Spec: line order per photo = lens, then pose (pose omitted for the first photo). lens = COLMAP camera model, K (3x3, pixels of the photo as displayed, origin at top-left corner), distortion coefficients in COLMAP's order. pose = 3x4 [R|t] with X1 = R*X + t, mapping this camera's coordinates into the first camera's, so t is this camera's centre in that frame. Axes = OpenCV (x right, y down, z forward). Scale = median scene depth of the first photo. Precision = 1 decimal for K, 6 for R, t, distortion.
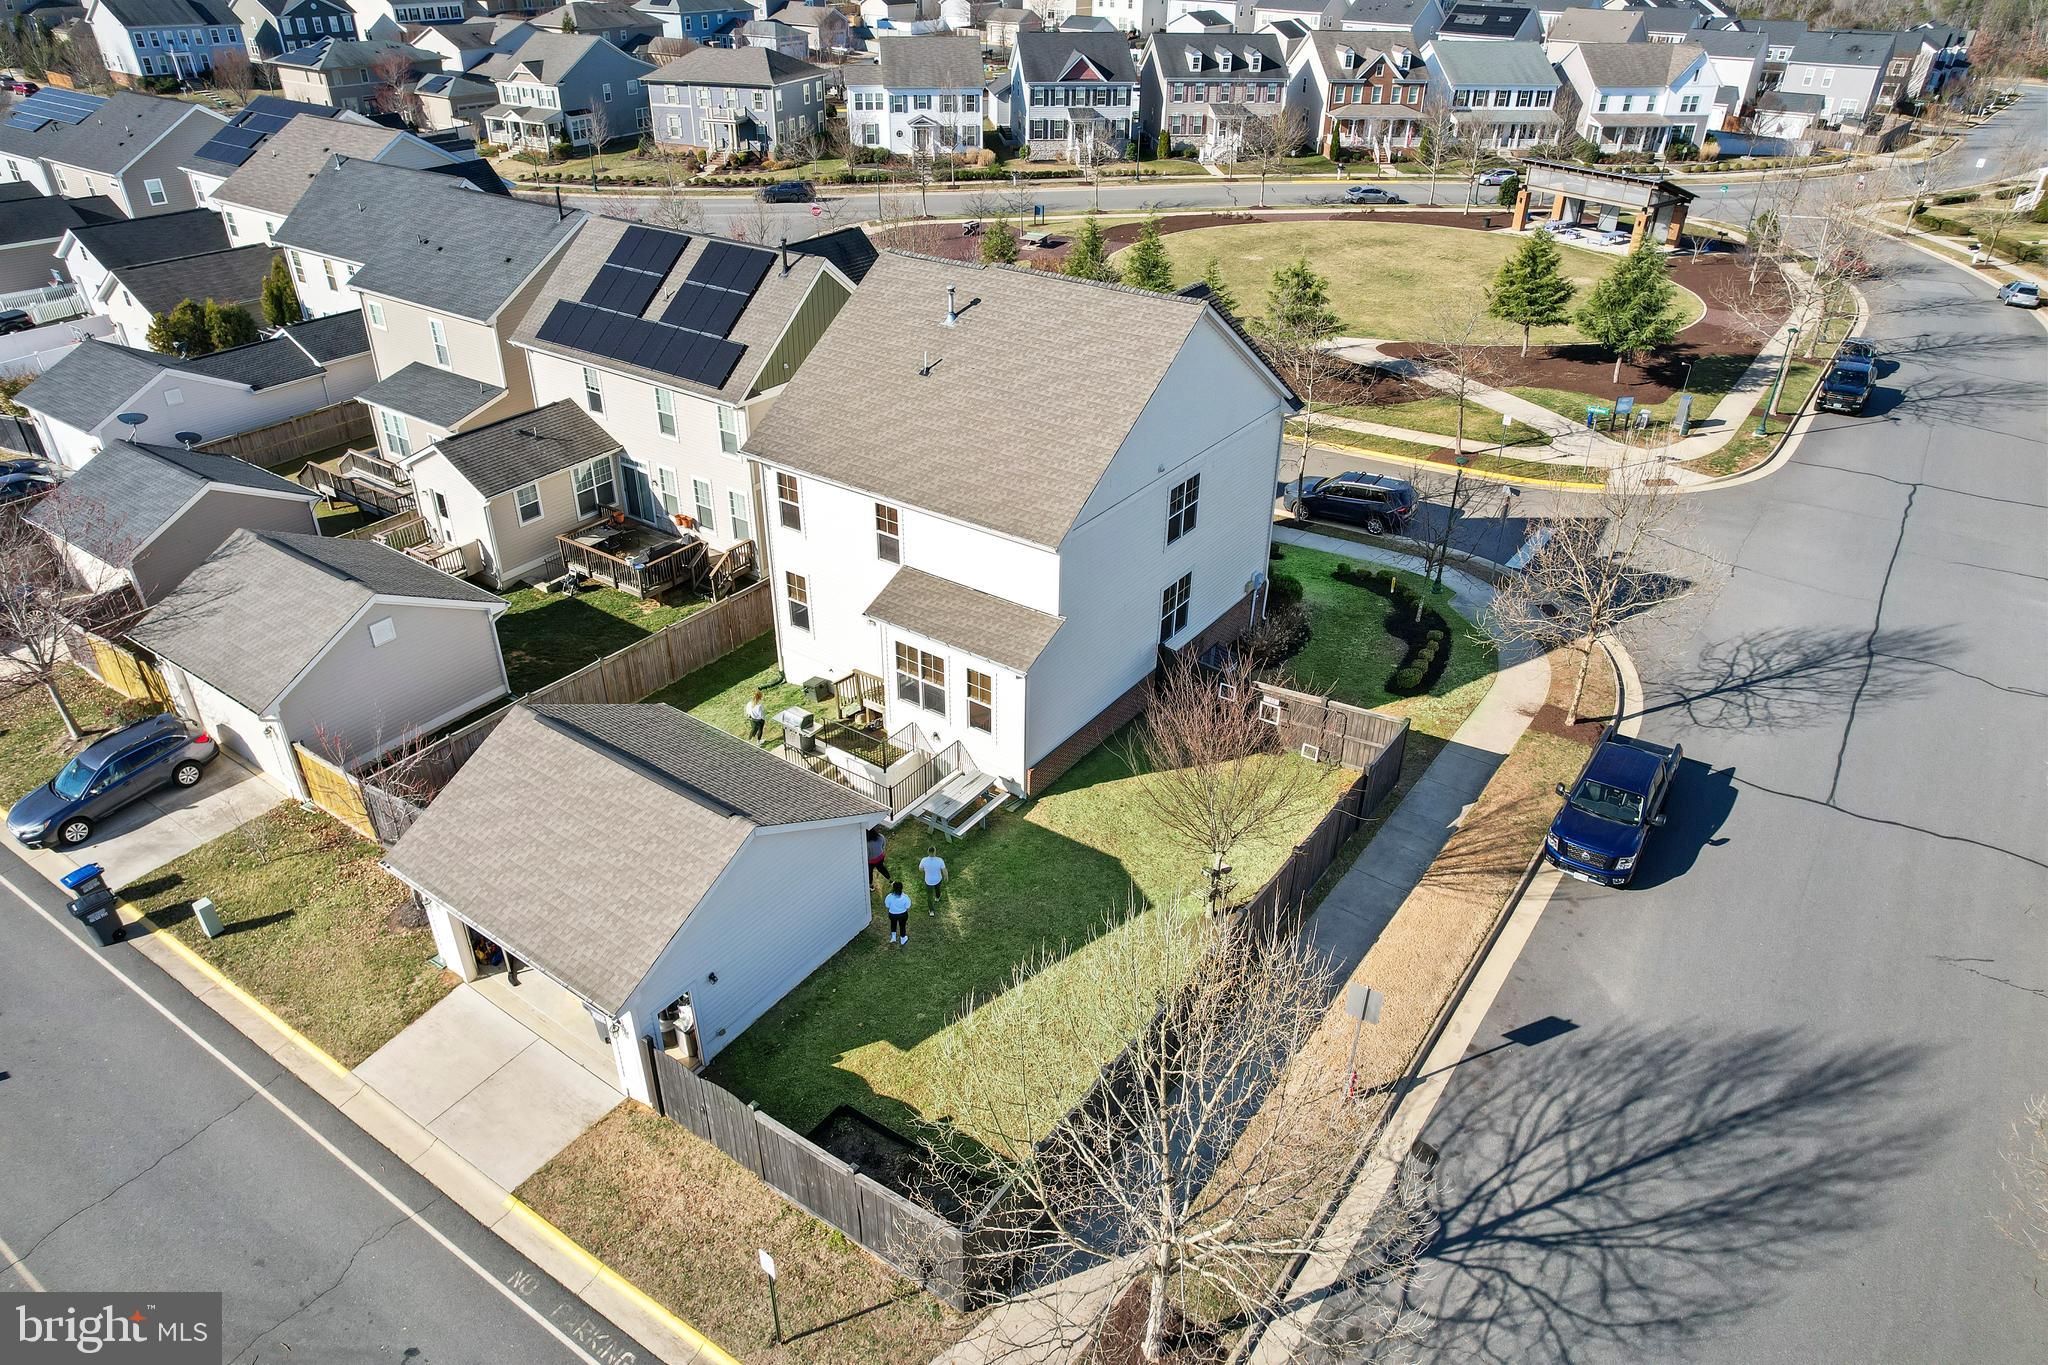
lens RADIAL K [[1327.8, 0, 1030.8], [0, 1327.8, 675.7], [0, 0, 1]] dist [-0.079189, 0.077429]
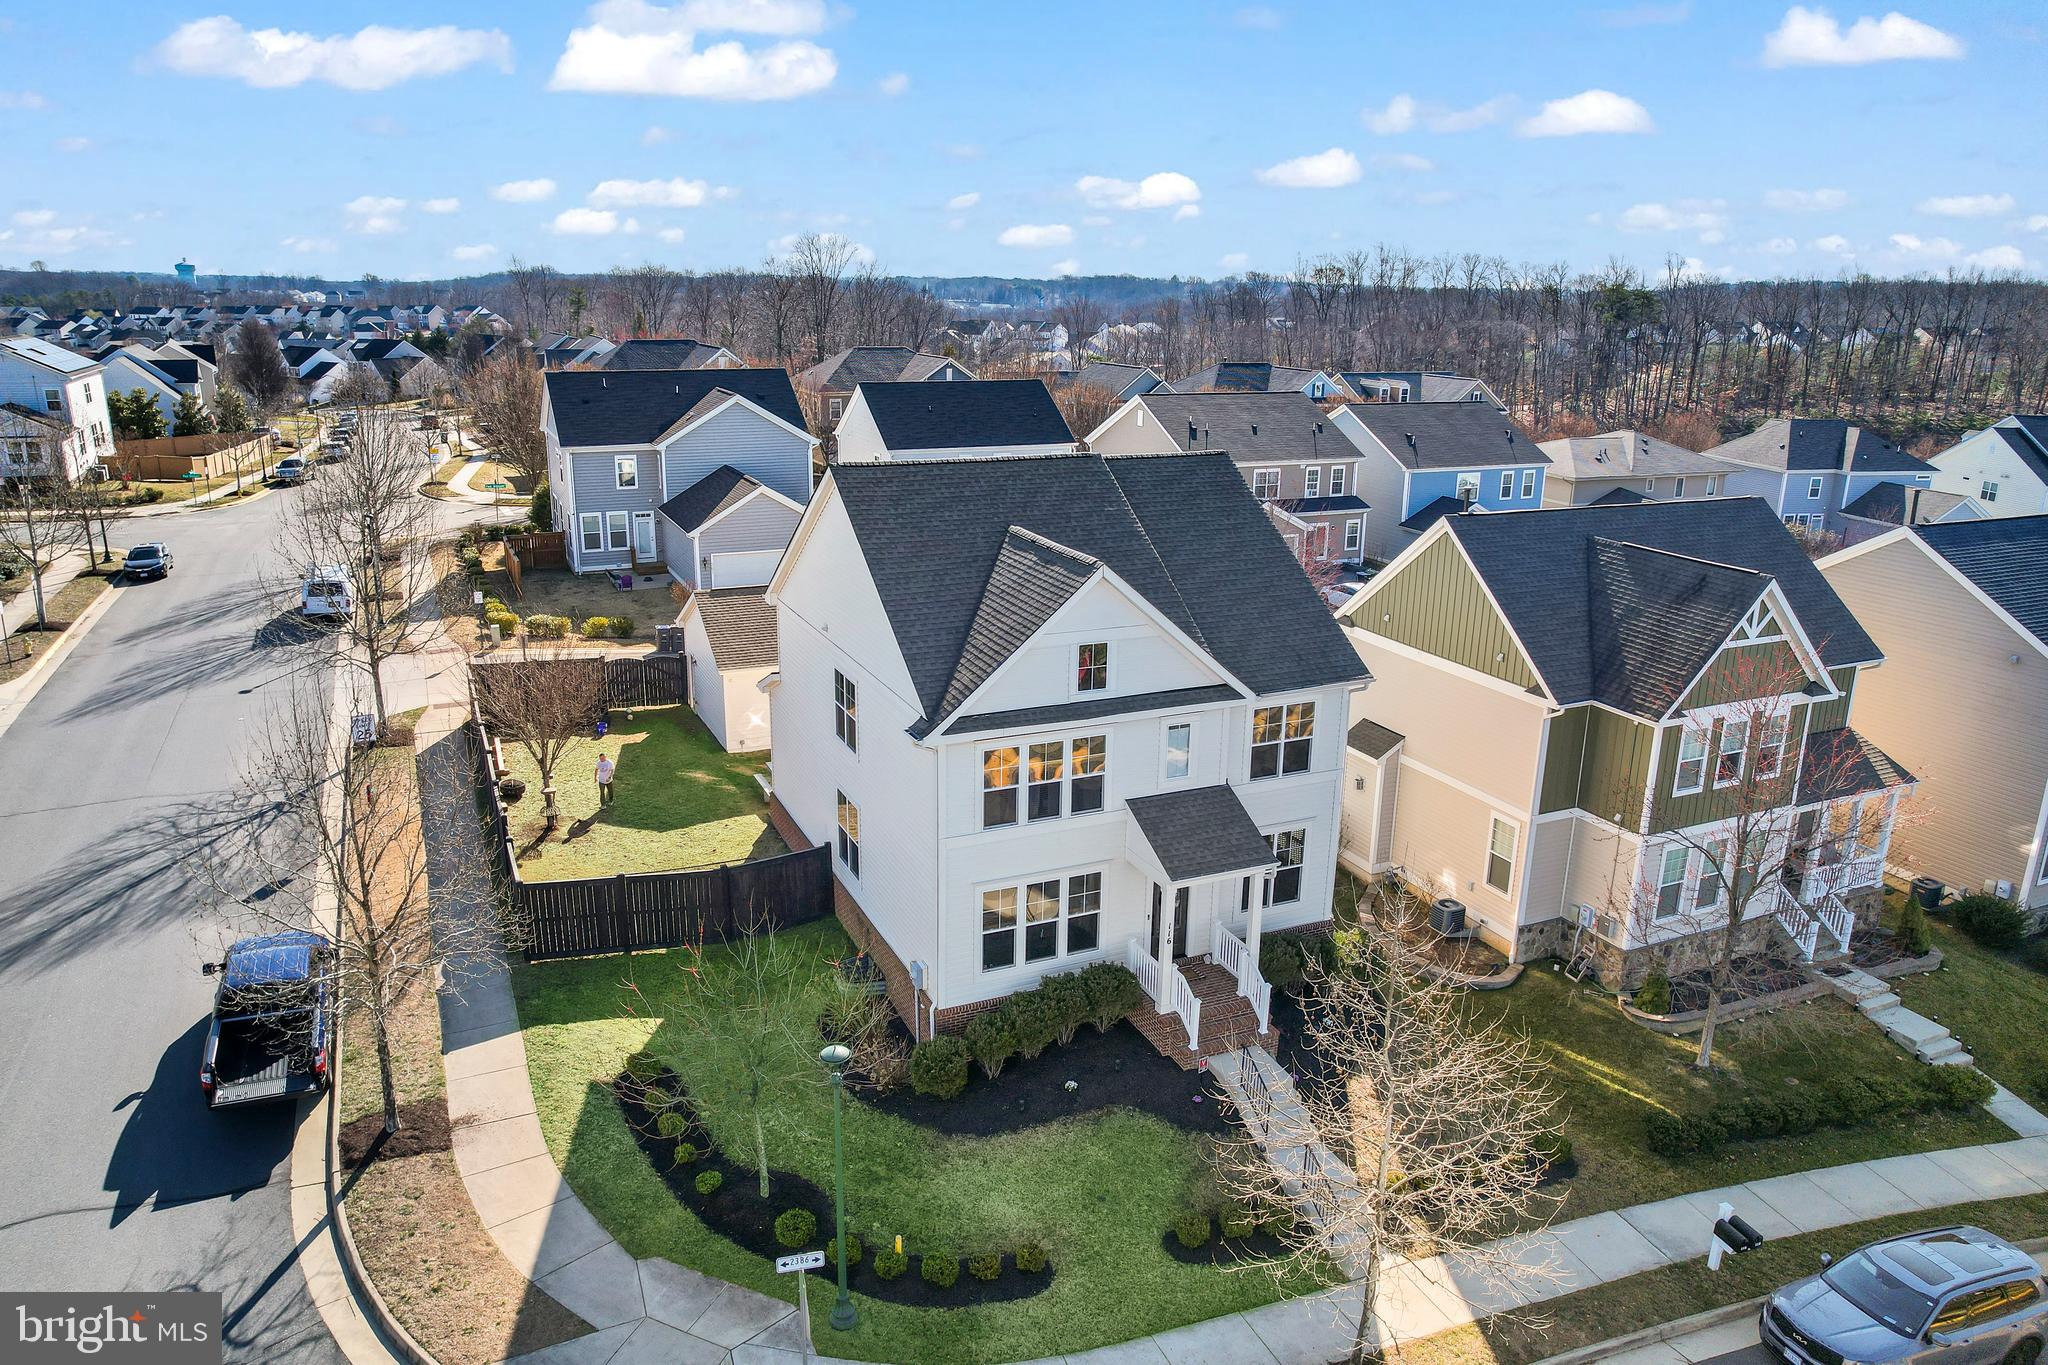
lens RADIAL K [[1327.8, 0, 1030.8], [0, 1327.8, 675.7], [0, 0, 1]] dist [-0.079189, 0.077429]
pose [[-0.491579, 0.233499, -0.838945, 0.210191], [-0.458442, 0.749689, 0.477281, -0.166723], [0.740392, 0.619229, -0.261485, 0.355450]]
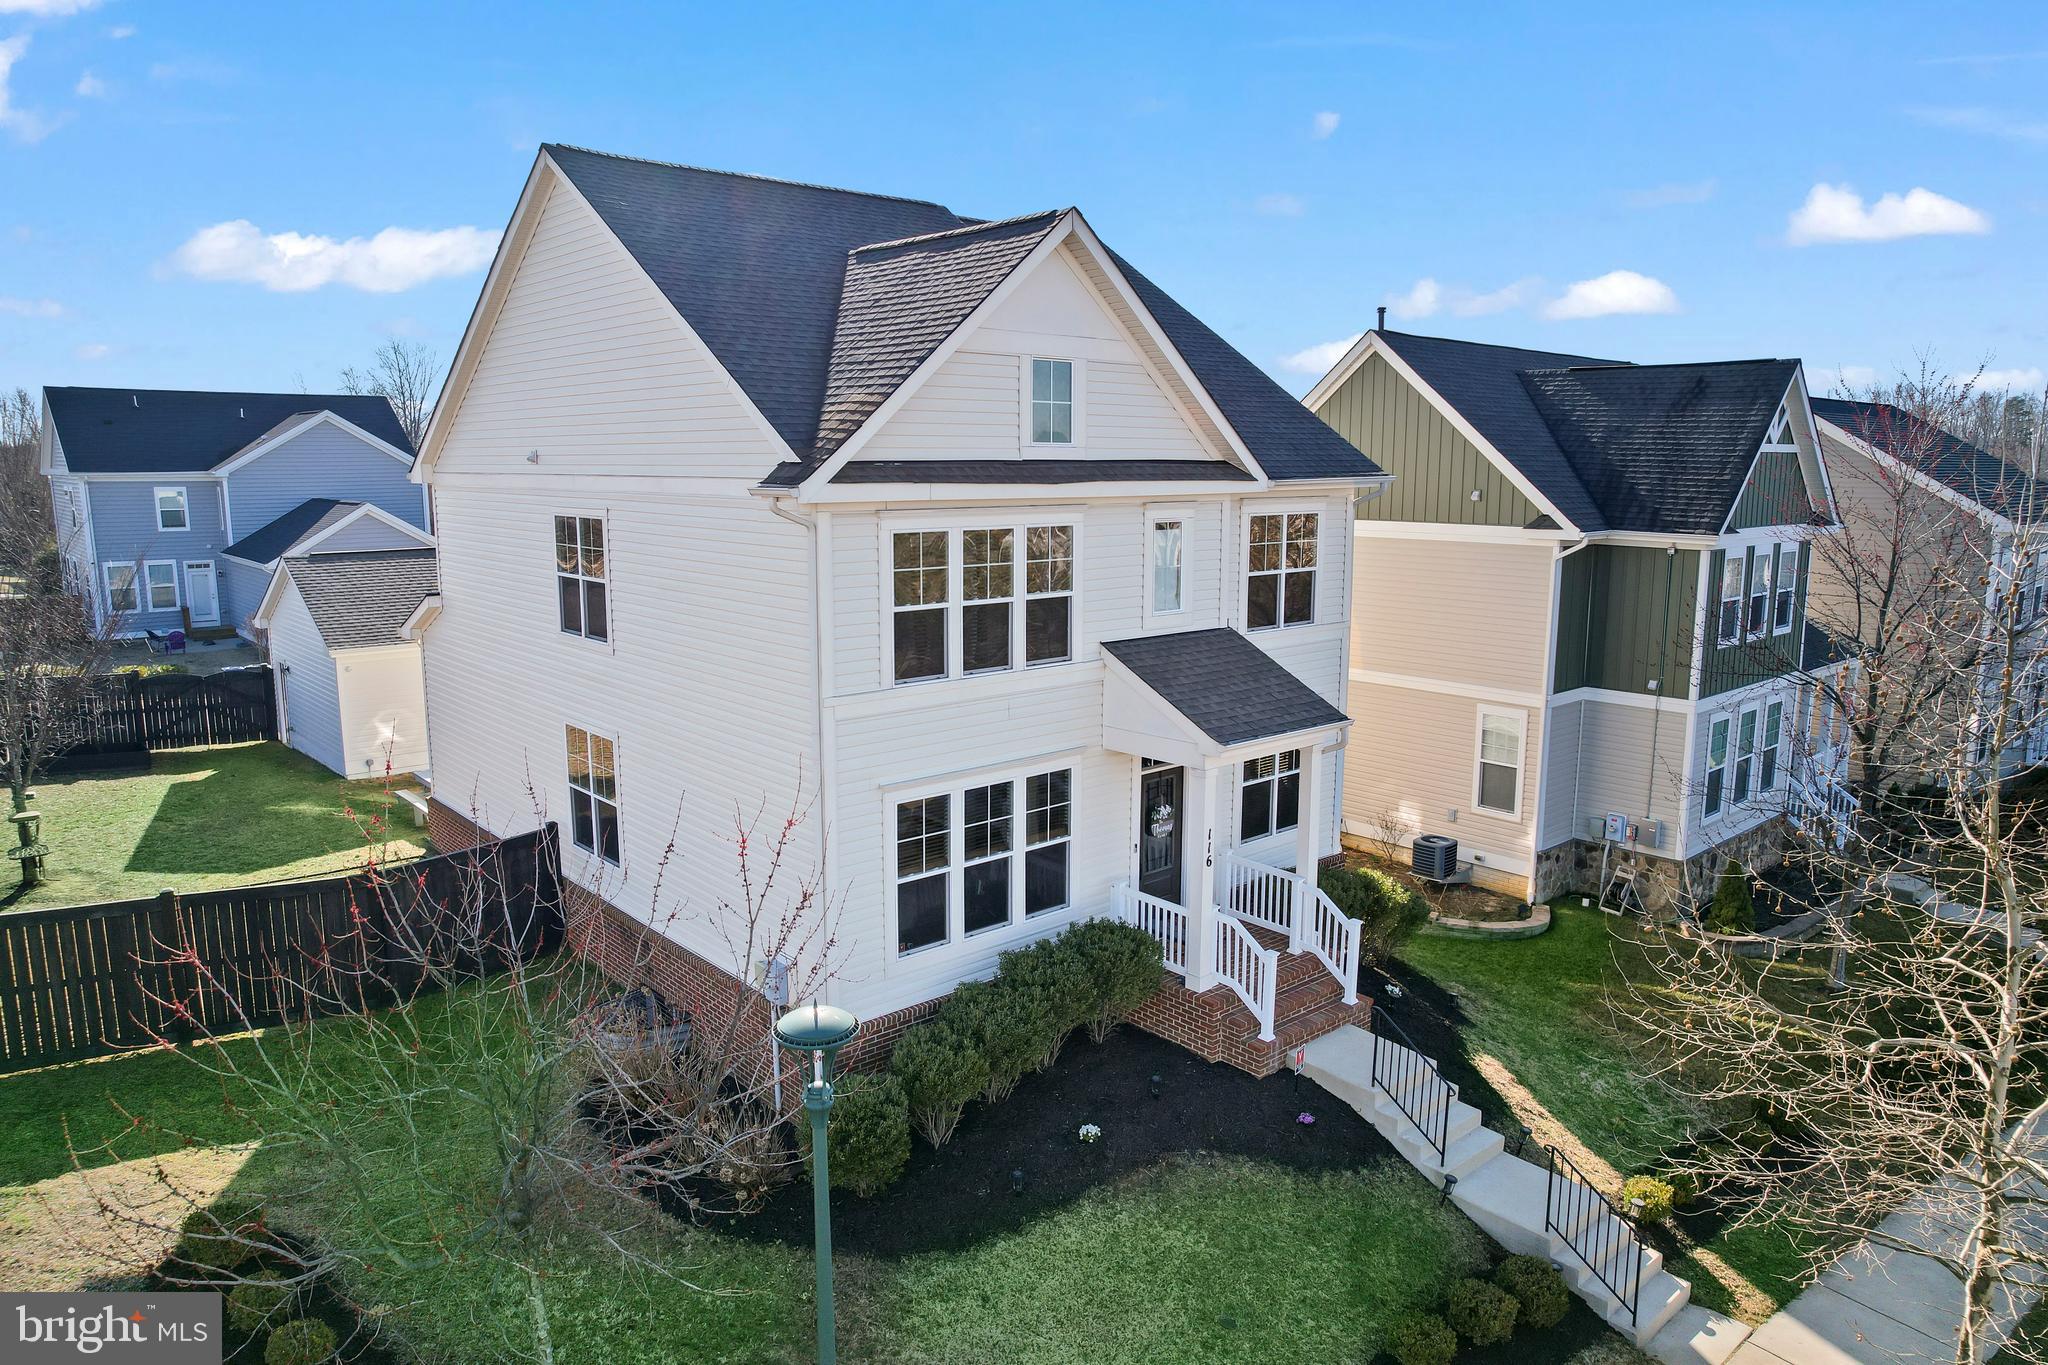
lens RADIAL K [[1295.3, 0, 1009.0], [0, 1295.3, 687.2], [0, 0, 1]] dist [-0.083307, 0.073014]
pose [[-0.222120, 0.166773, -0.960650, 0.155297], [-0.498933, 0.827052, 0.258943, -0.086491], [0.837692, 0.536816, -0.100496, 0.332222]]
